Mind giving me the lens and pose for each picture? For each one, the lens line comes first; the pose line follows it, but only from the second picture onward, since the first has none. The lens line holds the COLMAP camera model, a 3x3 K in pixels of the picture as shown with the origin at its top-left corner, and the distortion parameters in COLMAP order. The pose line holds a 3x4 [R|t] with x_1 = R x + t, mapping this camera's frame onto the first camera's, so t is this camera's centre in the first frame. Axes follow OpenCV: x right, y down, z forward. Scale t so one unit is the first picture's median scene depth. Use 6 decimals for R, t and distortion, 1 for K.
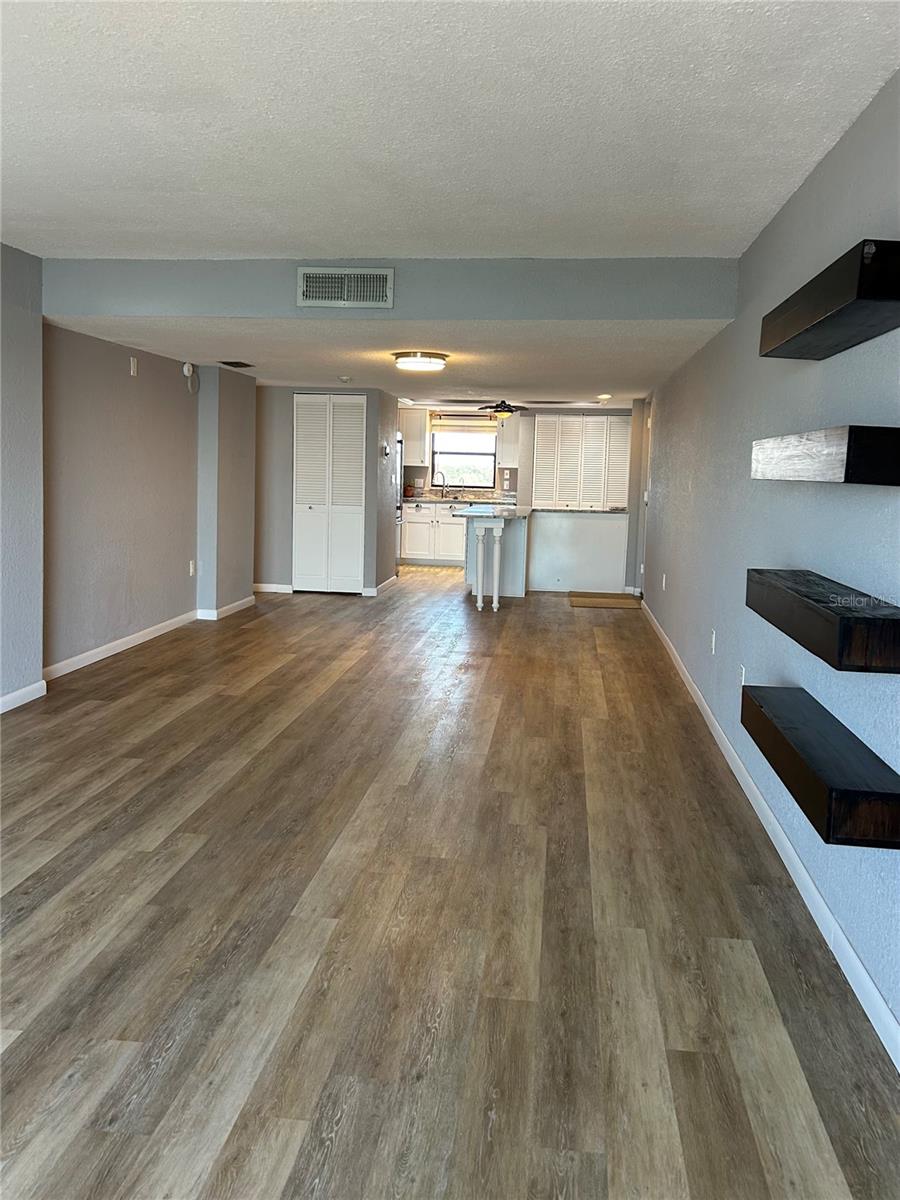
lens RADIAL K [[972.0, 0, 423.1], [0, 972.0, 541.6], [0, 0, 1]] dist [0.041623, -0.007049]
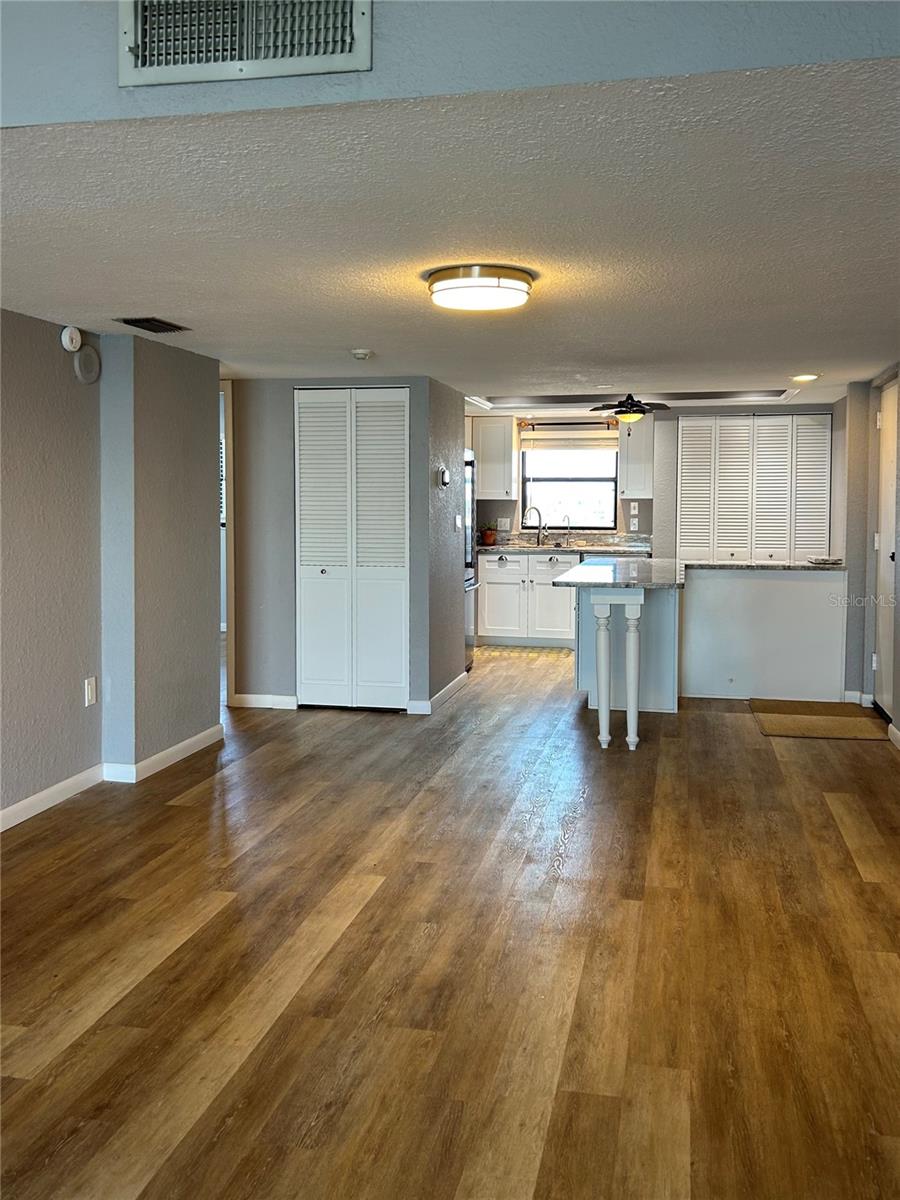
lens RADIAL K [[972.0, 0, 423.1], [0, 972.0, 541.6], [0, 0, 1]] dist [0.041623, -0.007049]
pose [[0.994338, -0.018986, -0.104551, 0.013352], [0.015549, 0.999315, -0.033589, -0.032101], [0.105117, 0.031774, 0.993952, 0.389656]]
